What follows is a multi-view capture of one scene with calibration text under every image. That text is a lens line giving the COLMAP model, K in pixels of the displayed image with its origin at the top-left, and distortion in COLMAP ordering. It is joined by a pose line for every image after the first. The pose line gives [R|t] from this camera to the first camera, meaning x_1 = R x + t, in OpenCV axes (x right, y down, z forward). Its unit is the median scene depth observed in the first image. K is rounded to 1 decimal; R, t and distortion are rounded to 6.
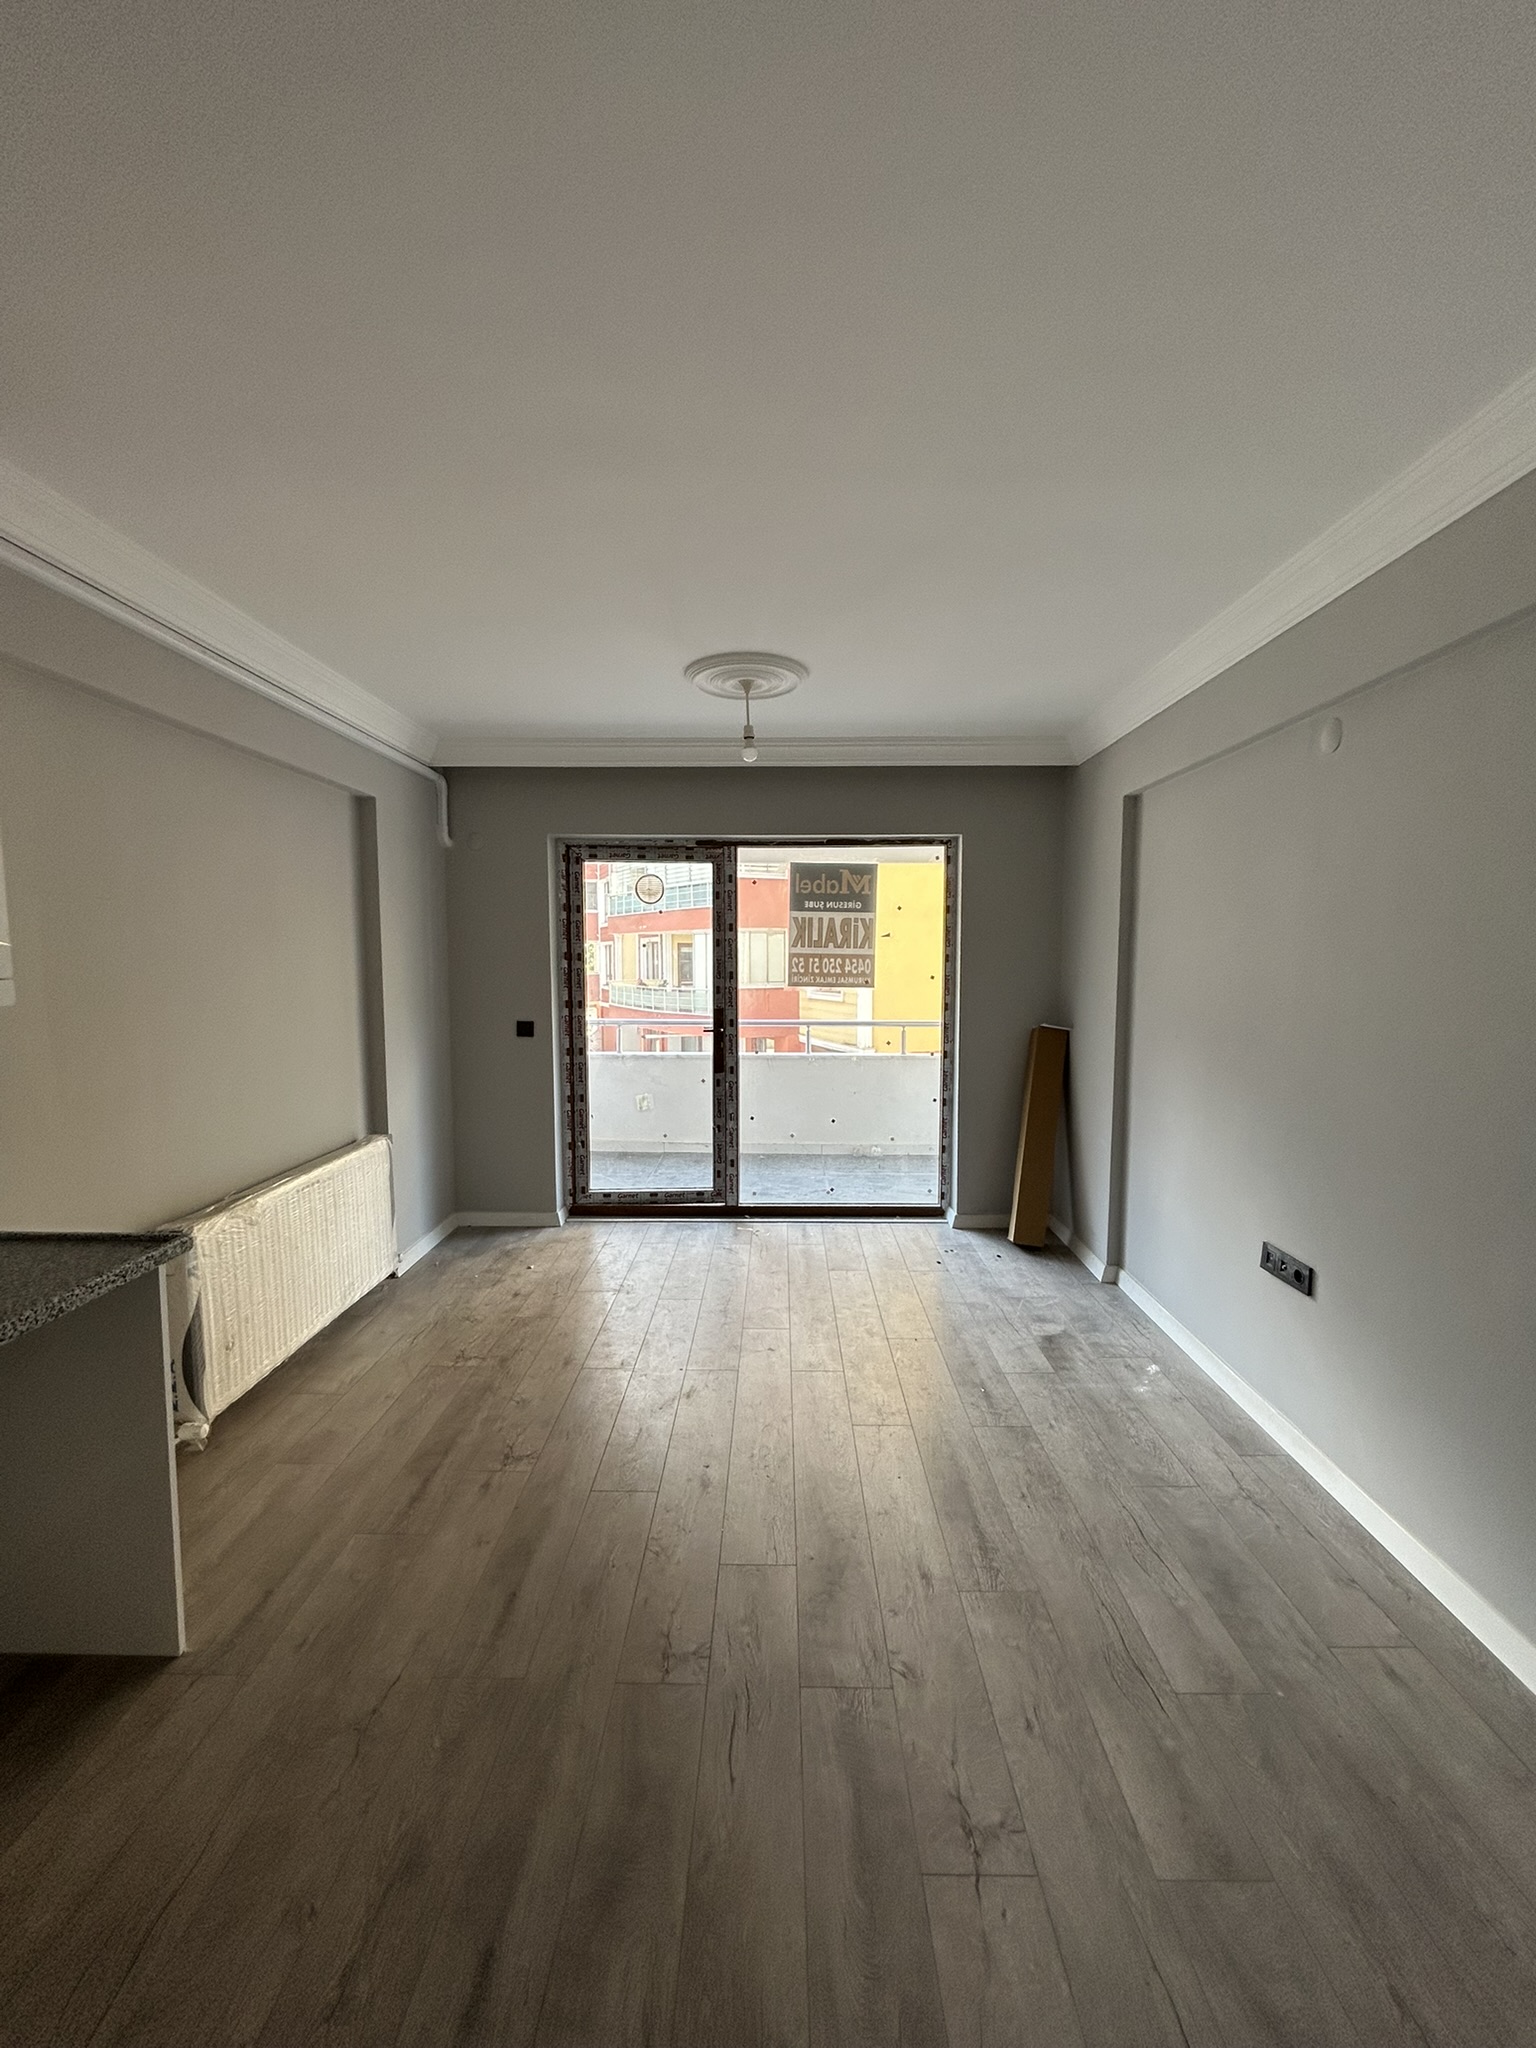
lens RADIAL K [[819.4, 0, 770.6], [0, 819.4, 1016.9], [0, 0, 1]] dist [-0.000435, 0.000556]
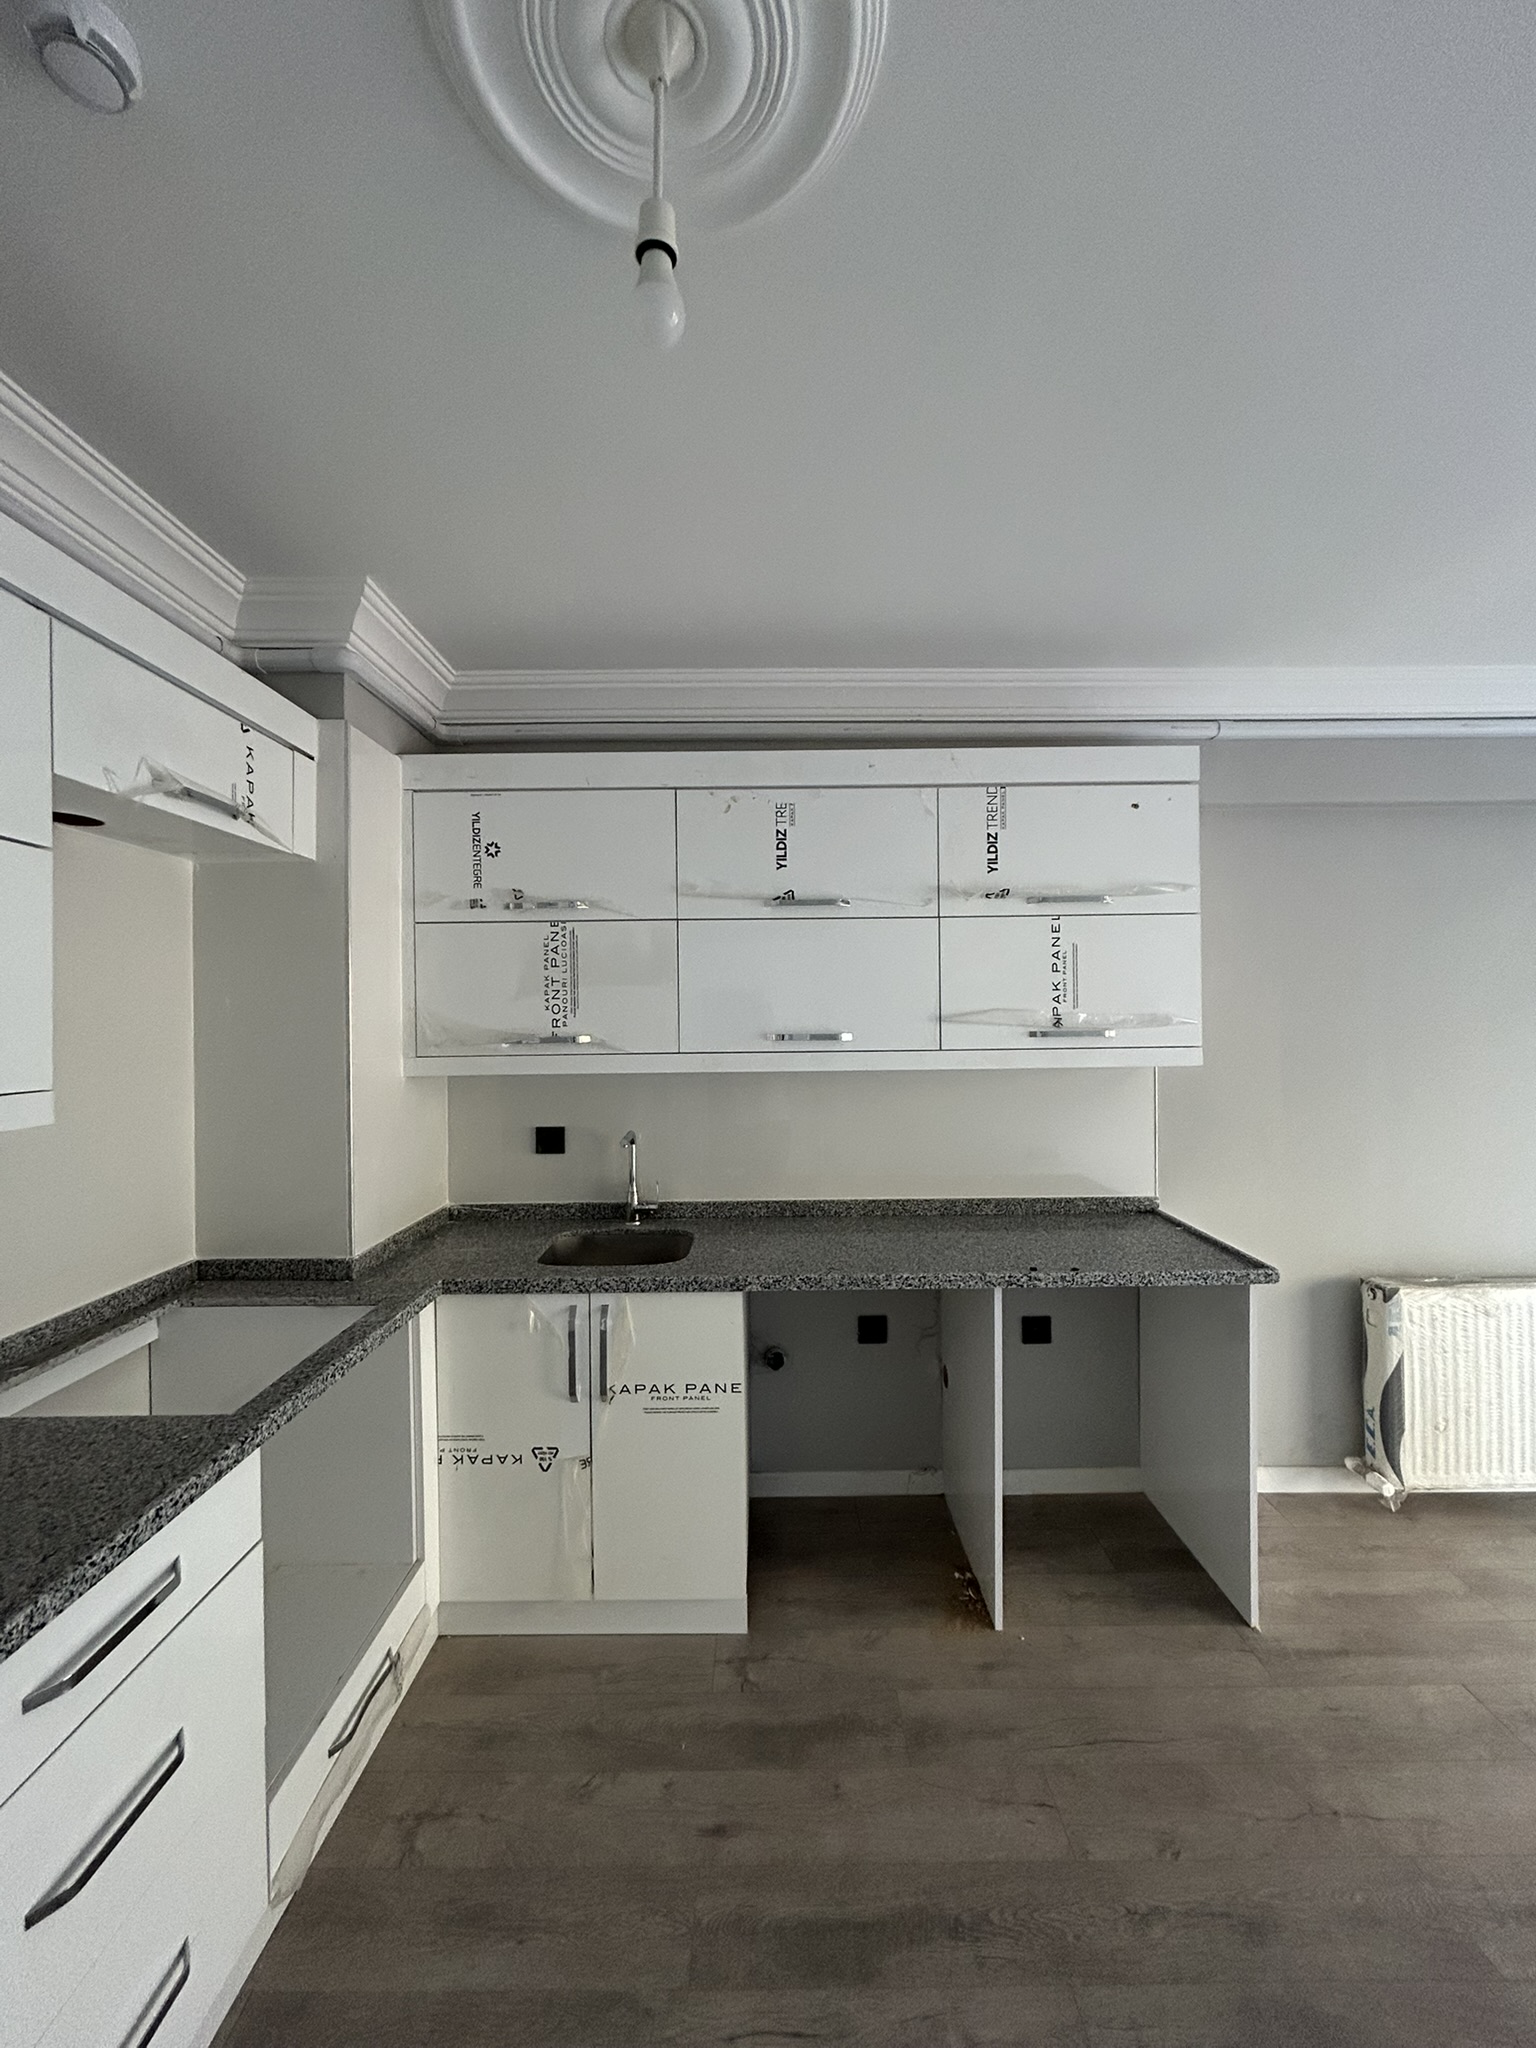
lens RADIAL K [[819.4, 0, 770.7], [0, 819.4, 1024.5], [0, 0, 1]] dist [-0.000435, 0.000556]
pose [[0.012976, 0.002828, -0.999912, 0.383853], [-0.063128, 0.998003, 0.002004, -0.033905], [0.997921, 0.063096, 0.013129, 0.215106]]
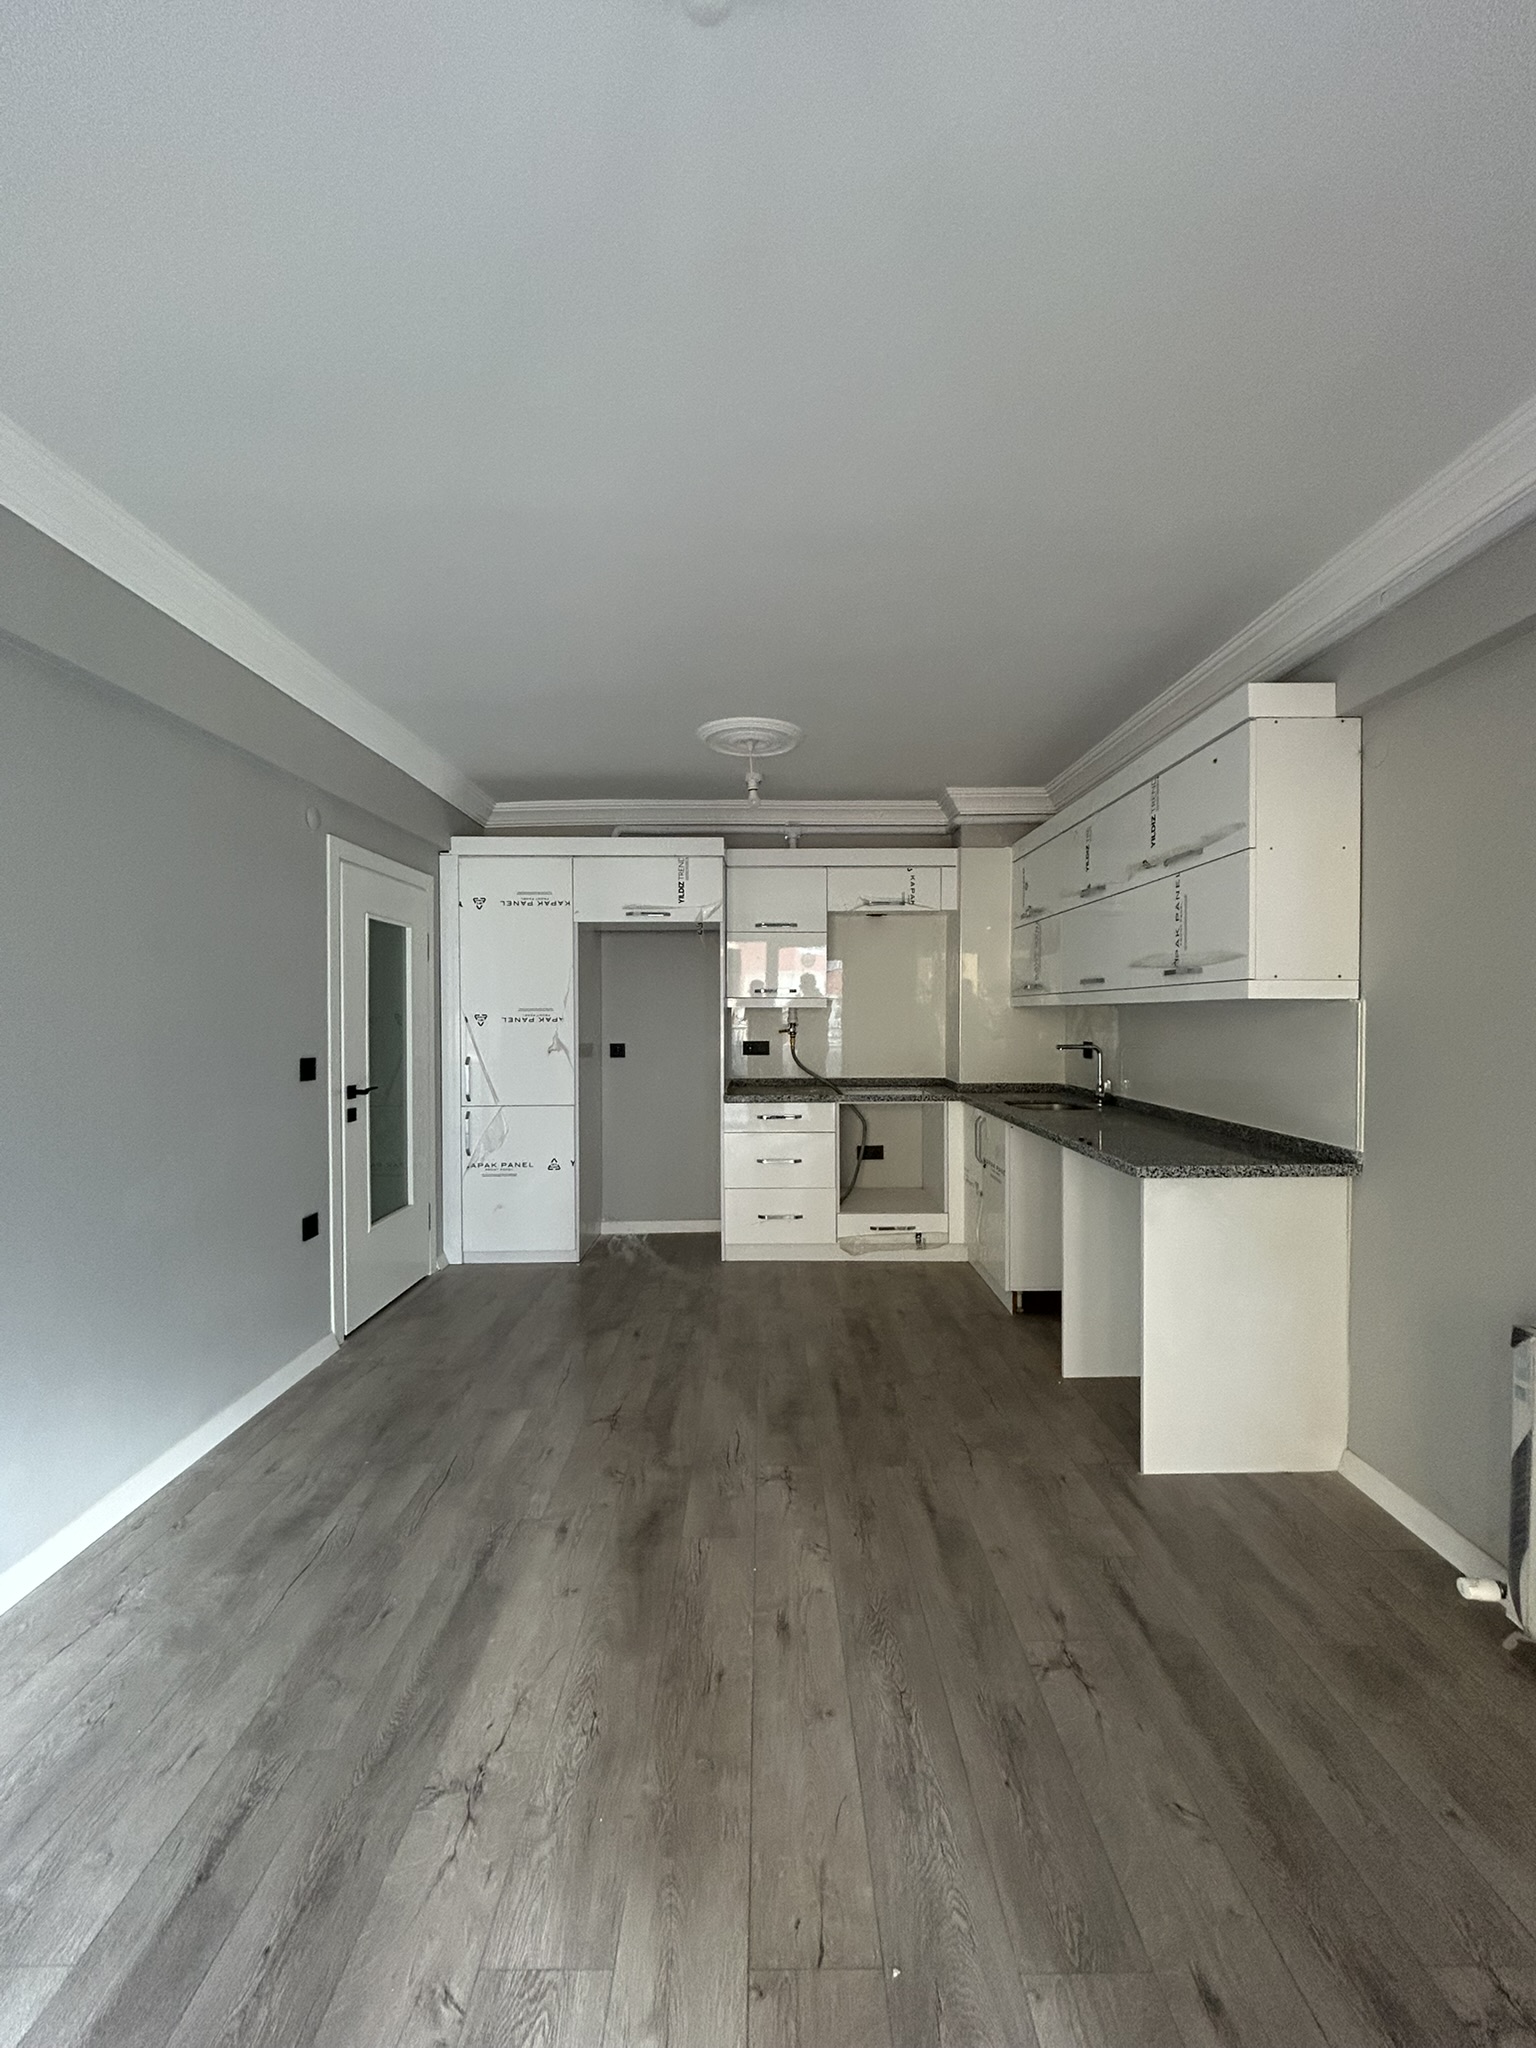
lens RADIAL K [[819.4, 0, 765.1], [0, 819.4, 1015.1], [0, 0, 1]] dist [-0.000435, 0.000556]
pose [[-0.999900, -0.001809, -0.014031, -0.060827], [-0.002872, 0.997098, 0.076077, -0.075919], [0.013853, 0.076110, -0.997003, 2.019821]]
